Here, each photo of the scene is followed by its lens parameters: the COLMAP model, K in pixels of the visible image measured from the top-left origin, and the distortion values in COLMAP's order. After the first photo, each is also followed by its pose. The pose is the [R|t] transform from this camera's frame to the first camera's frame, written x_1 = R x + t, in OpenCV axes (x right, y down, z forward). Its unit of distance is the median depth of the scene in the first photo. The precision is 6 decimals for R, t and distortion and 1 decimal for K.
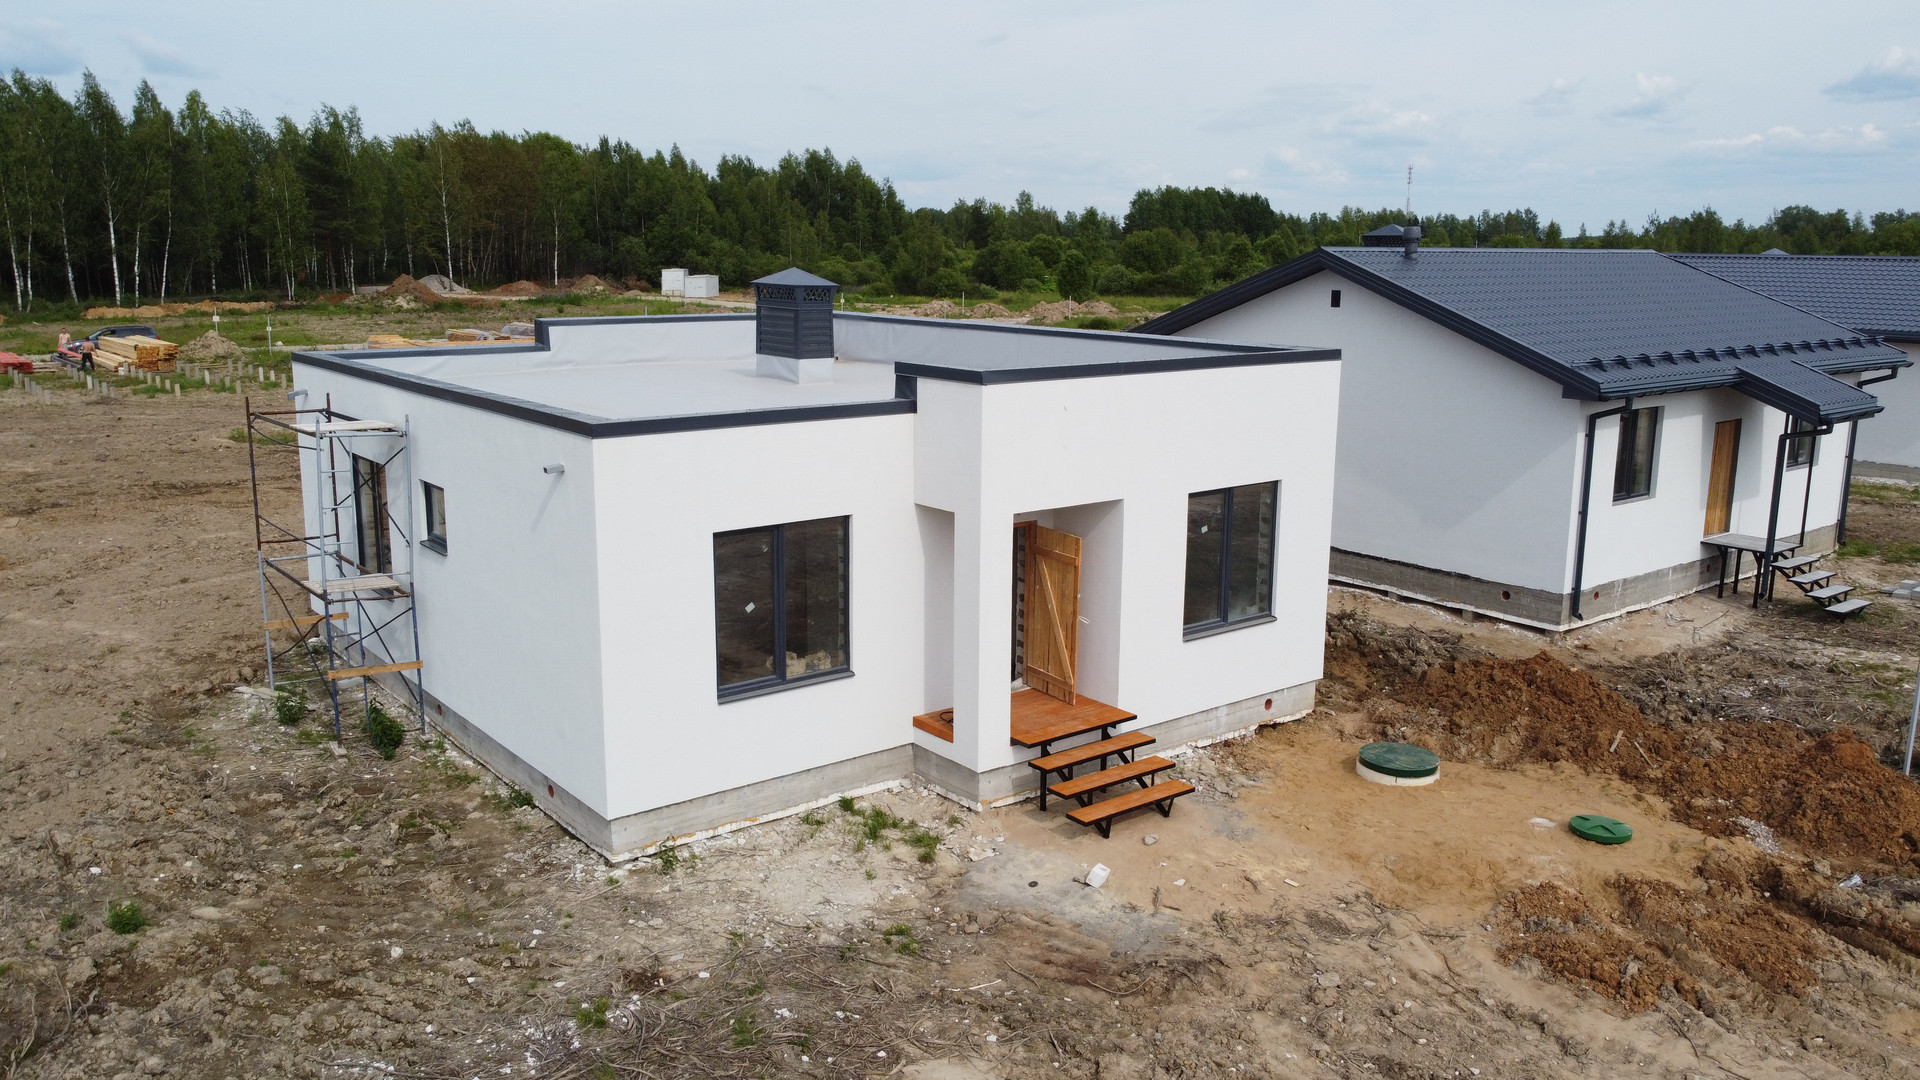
lens RADIAL K [[1443.0, 0, 966.9], [0, 1443.0, 549.8], [0, 0, 1]] dist [-0.010539, 0.005885]
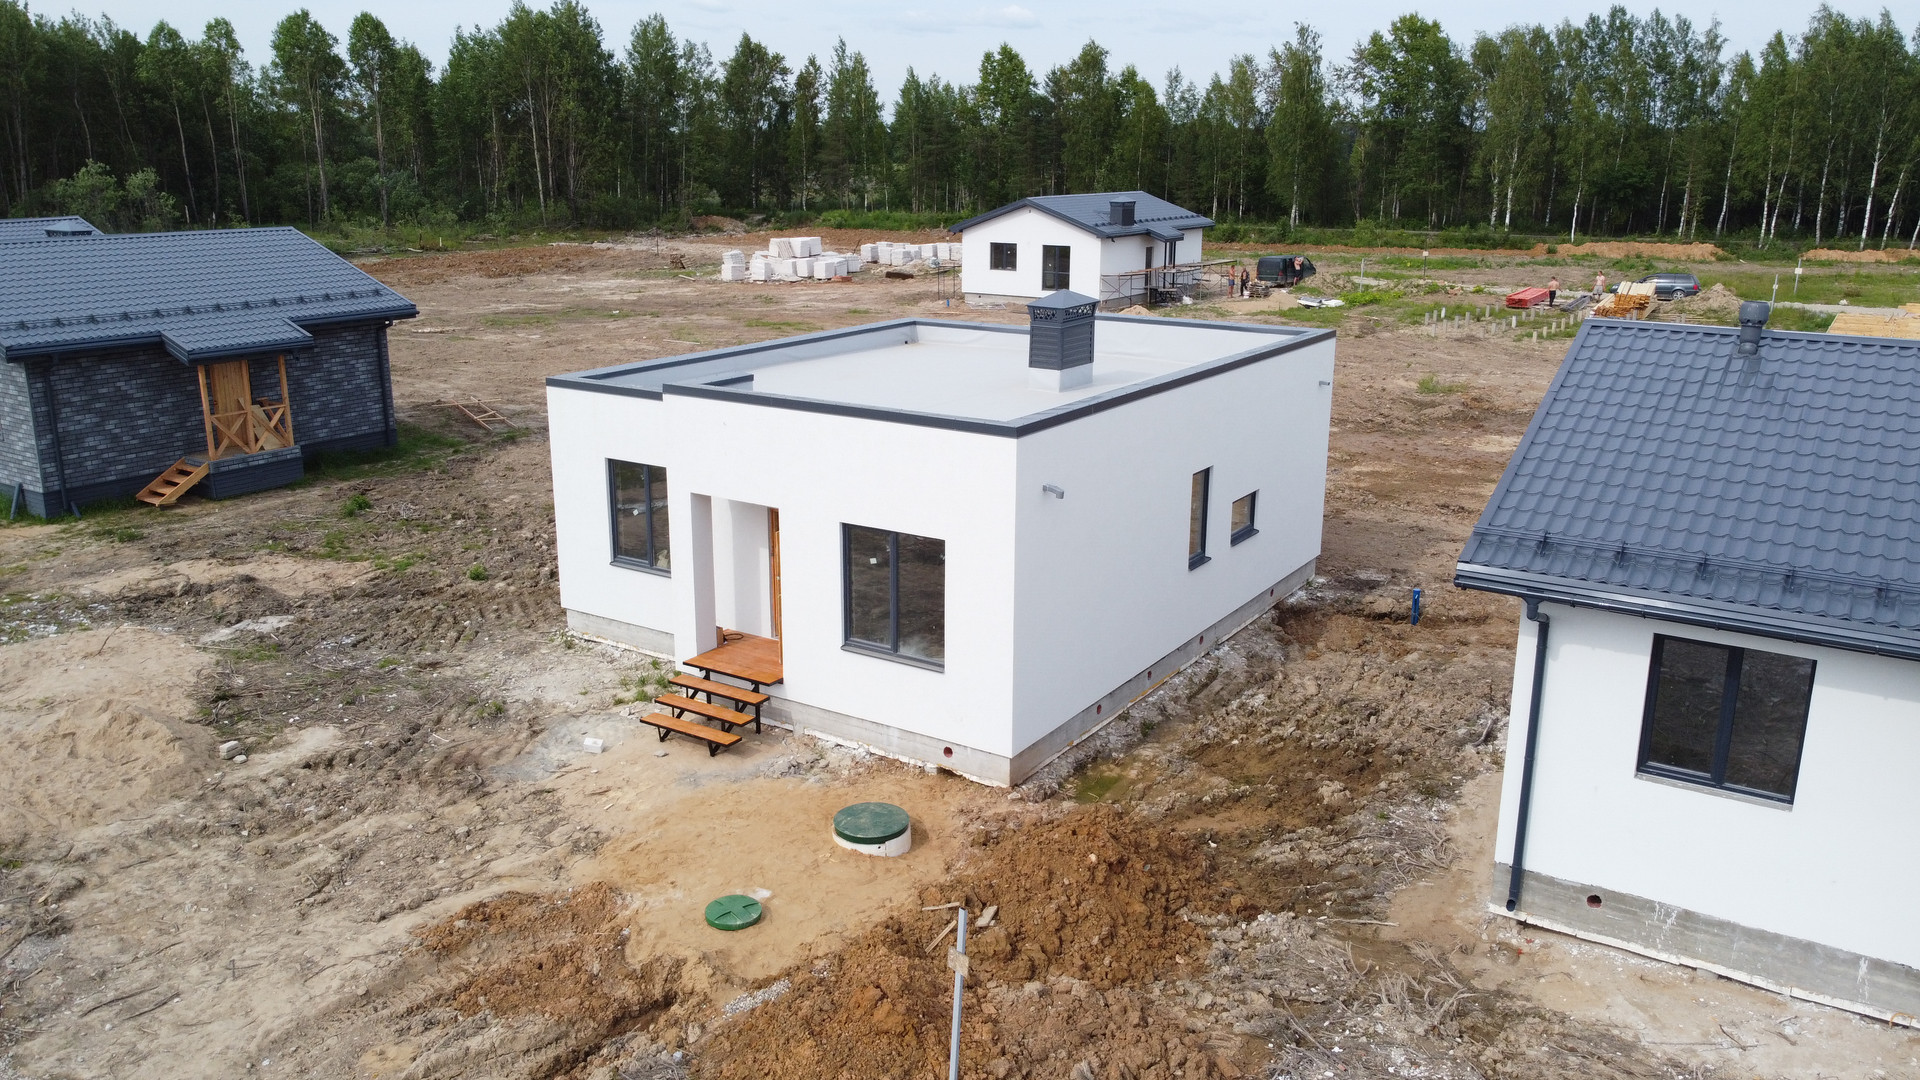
lens RADIAL K [[1443.0, 0, 966.3], [0, 1443.0, 523.6], [0, 0, 1]] dist [-0.010539, 0.005885]
pose [[0.331159, 0.232093, -0.914585, 1.150774], [-0.199791, 0.964547, 0.172430, -0.238671], [0.922181, 0.125624, 0.365789, 0.624177]]
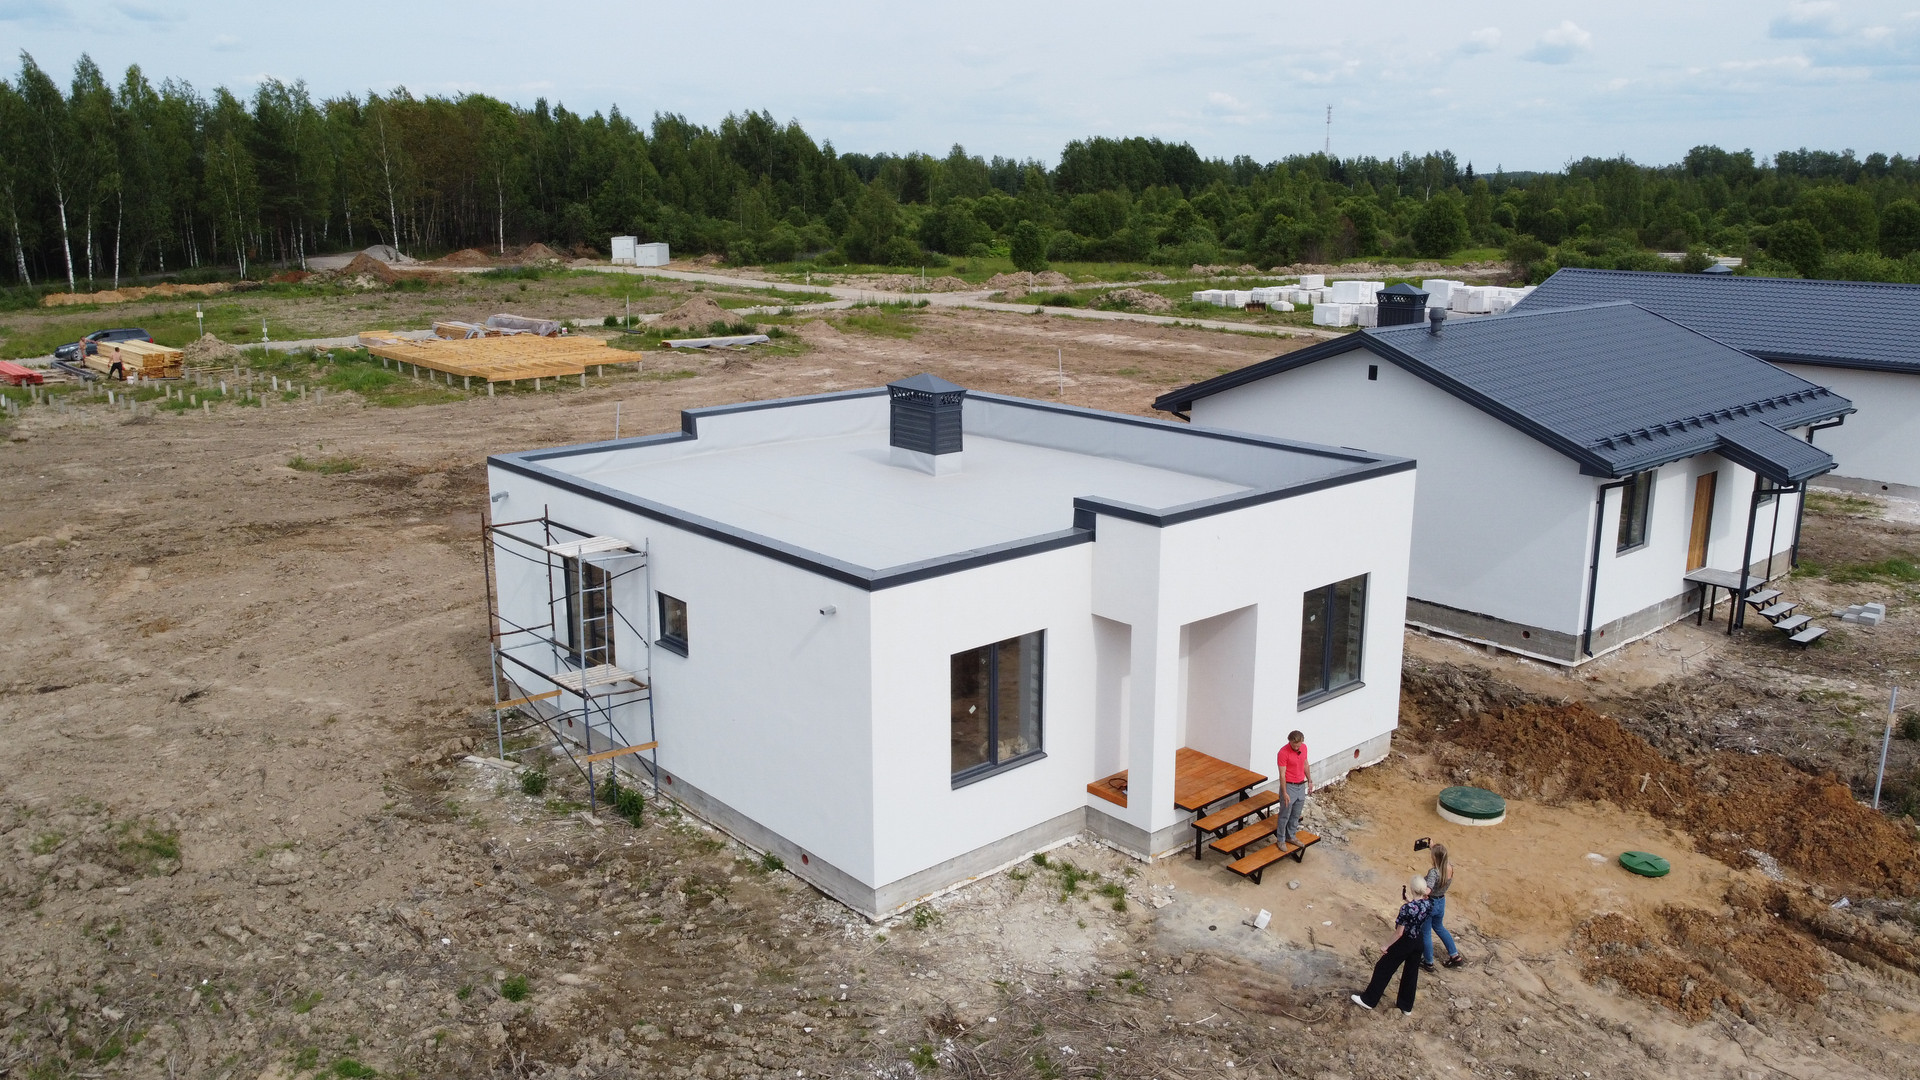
lens RADIAL K [[1443.0, 0, 964.2], [0, 1443.0, 546.9], [0, 0, 1]] dist [-0.010539, 0.005885]
pose [[0.998560, -0.020729, 0.049471, -0.178504], [0.018821, 0.999073, 0.038724, -0.121002], [-0.050228, -0.037737, 0.998025, -0.183539]]
